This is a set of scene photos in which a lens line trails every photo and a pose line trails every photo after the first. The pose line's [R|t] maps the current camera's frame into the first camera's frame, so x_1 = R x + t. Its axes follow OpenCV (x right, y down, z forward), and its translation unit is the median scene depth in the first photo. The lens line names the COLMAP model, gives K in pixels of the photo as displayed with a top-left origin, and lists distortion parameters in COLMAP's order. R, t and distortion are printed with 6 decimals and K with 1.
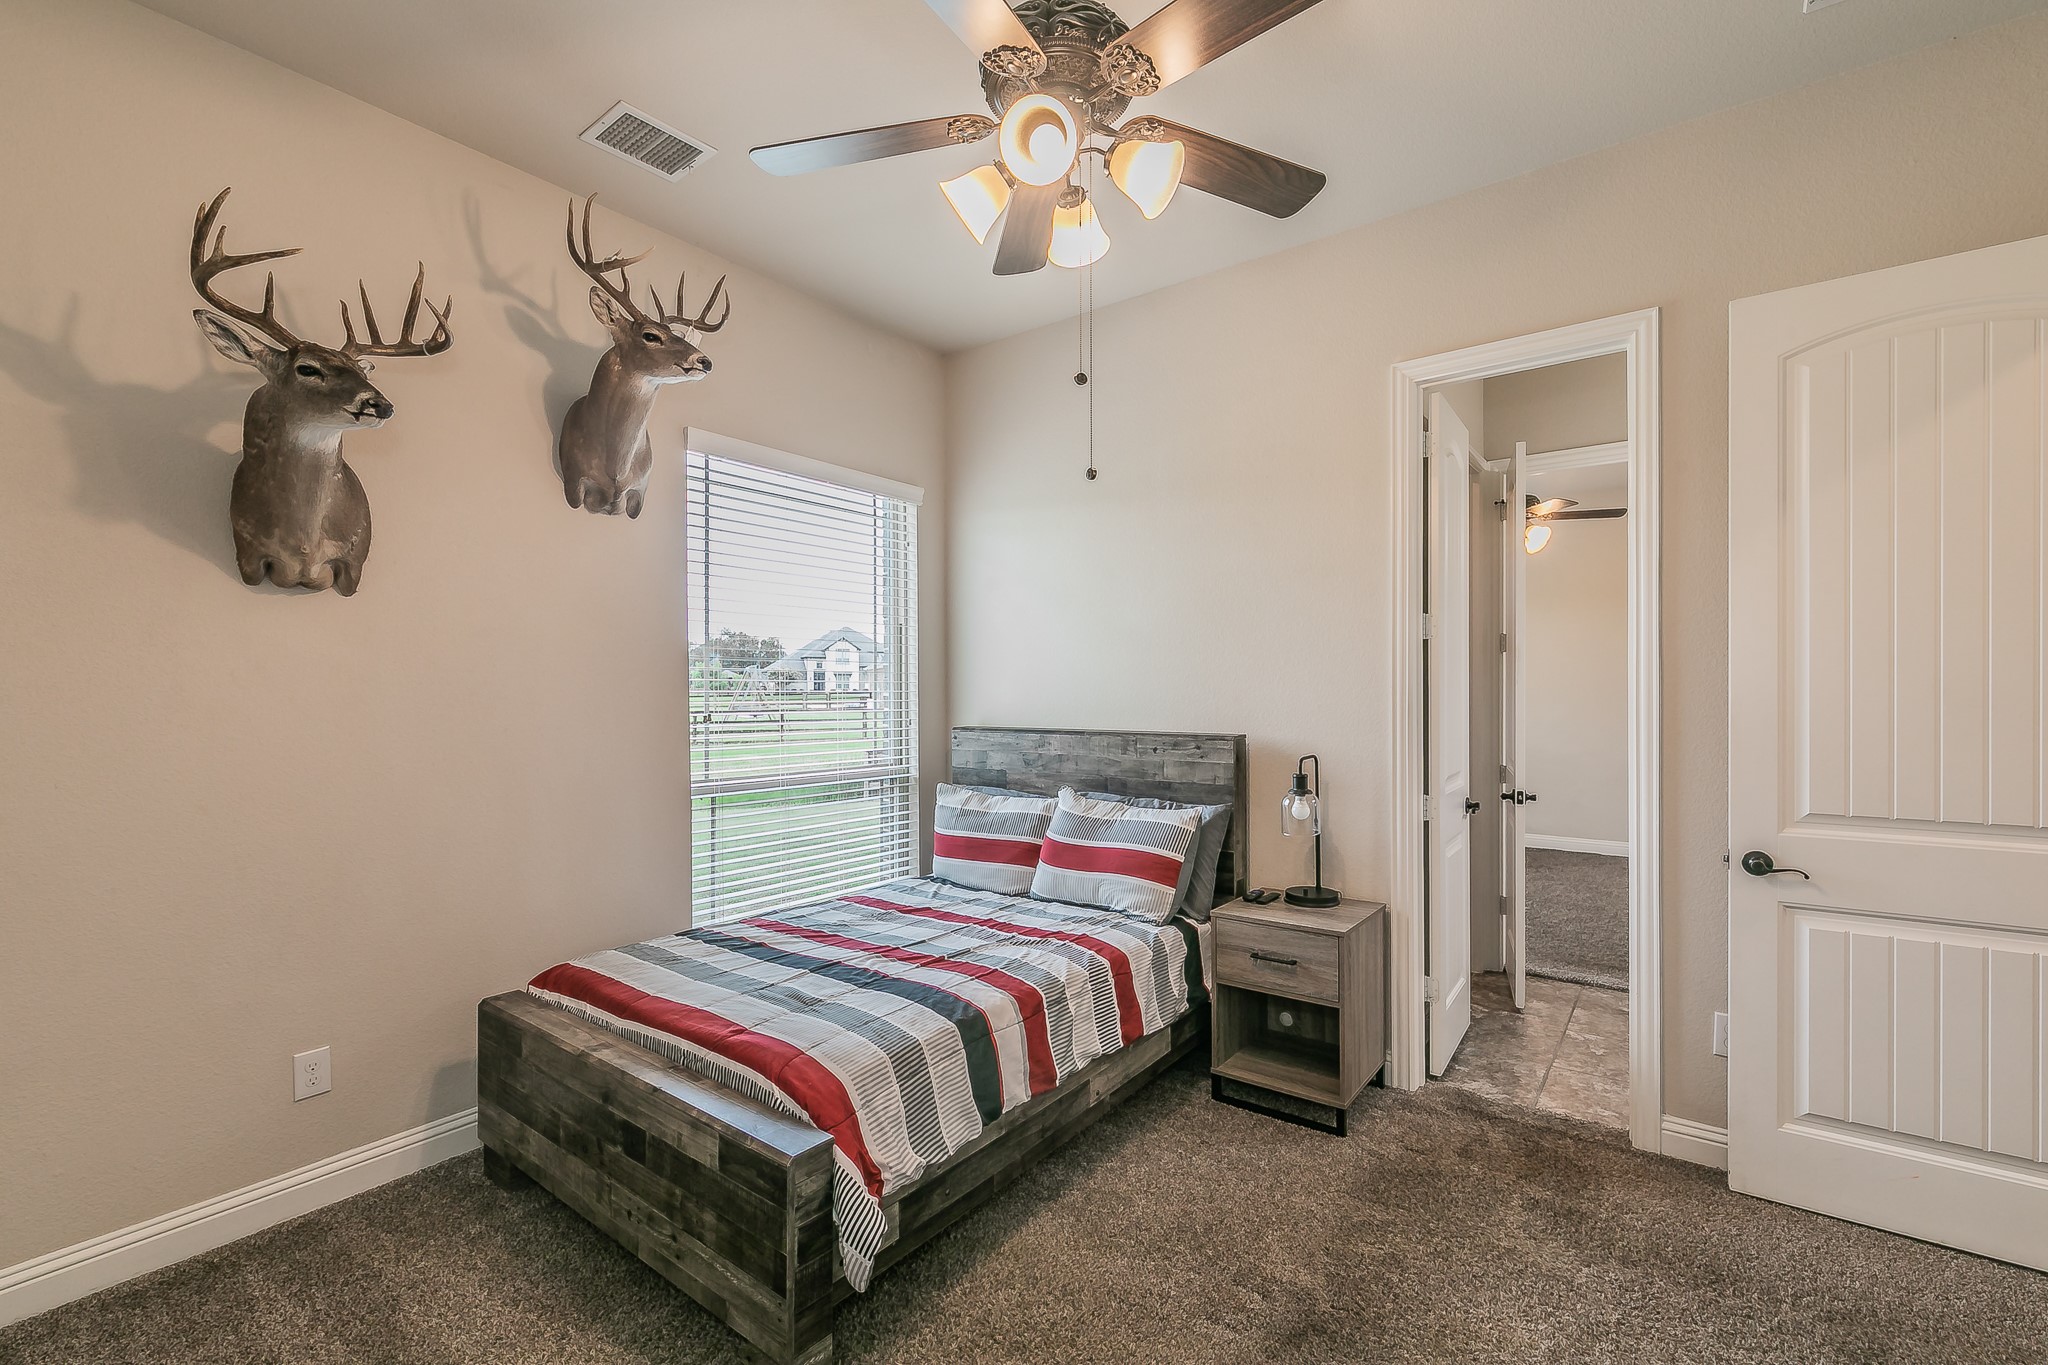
lens RADIAL K [[885.0, 0, 1006.5], [0, 885.0, 687.0], [0, 0, 1]] dist [-0.002467, -0.000024]
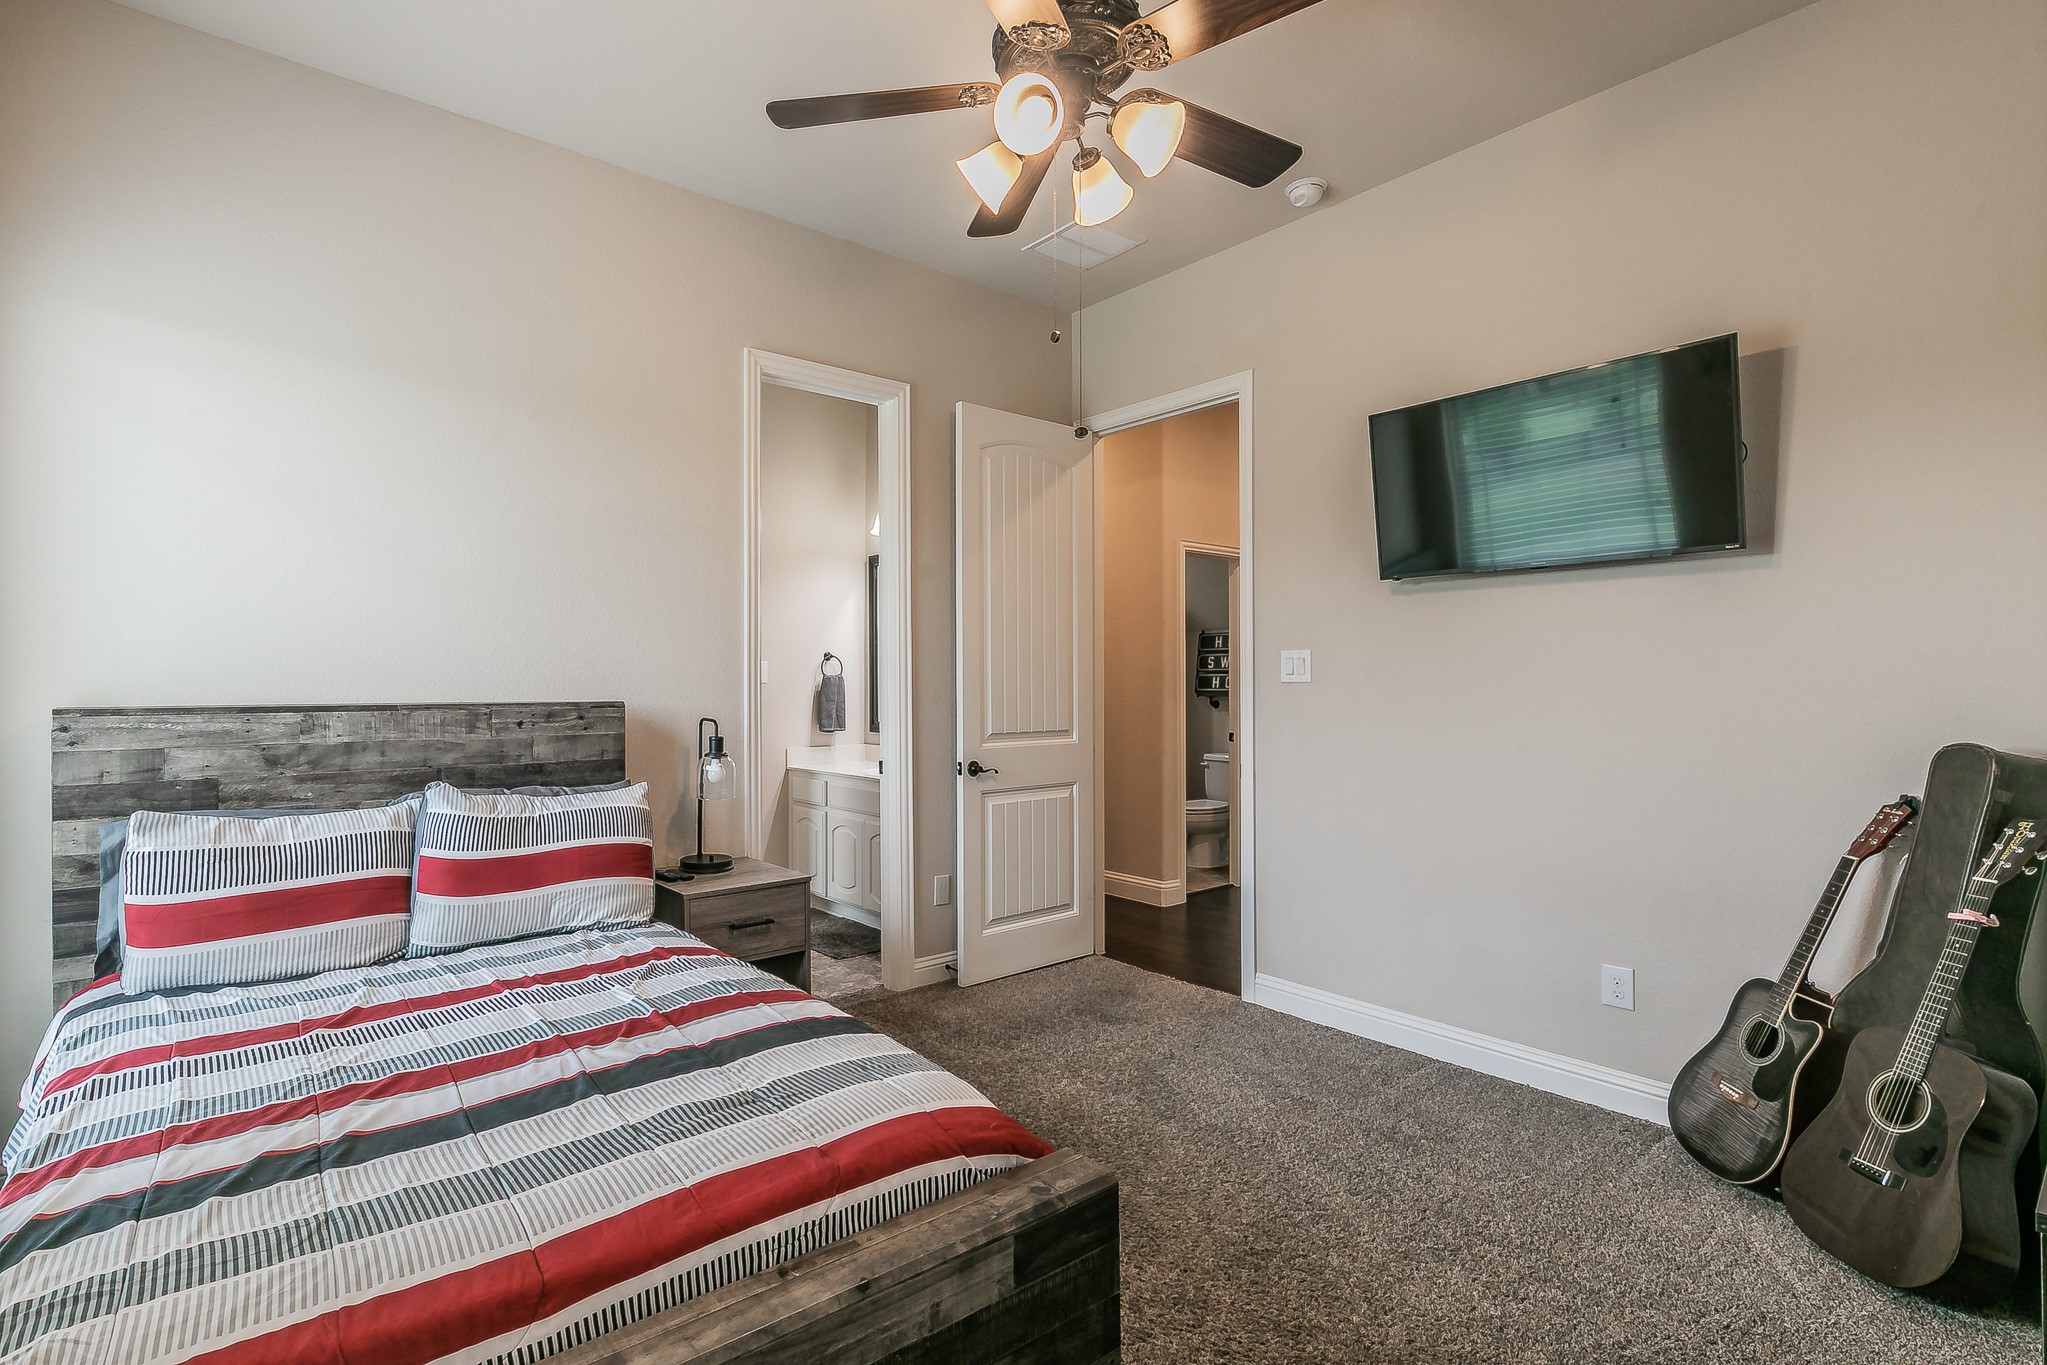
lens RADIAL K [[911.8, 0, 994.5], [0, 911.8, 660.5], [0, 0, 1]] dist [-0.004124, -0.000297]
pose [[0.257108, 0.020700, 0.966161, -0.511962], [-0.002430, 0.999781, -0.020774, 0.032153], [-0.966379, 0.002994, 0.257103, 0.409595]]
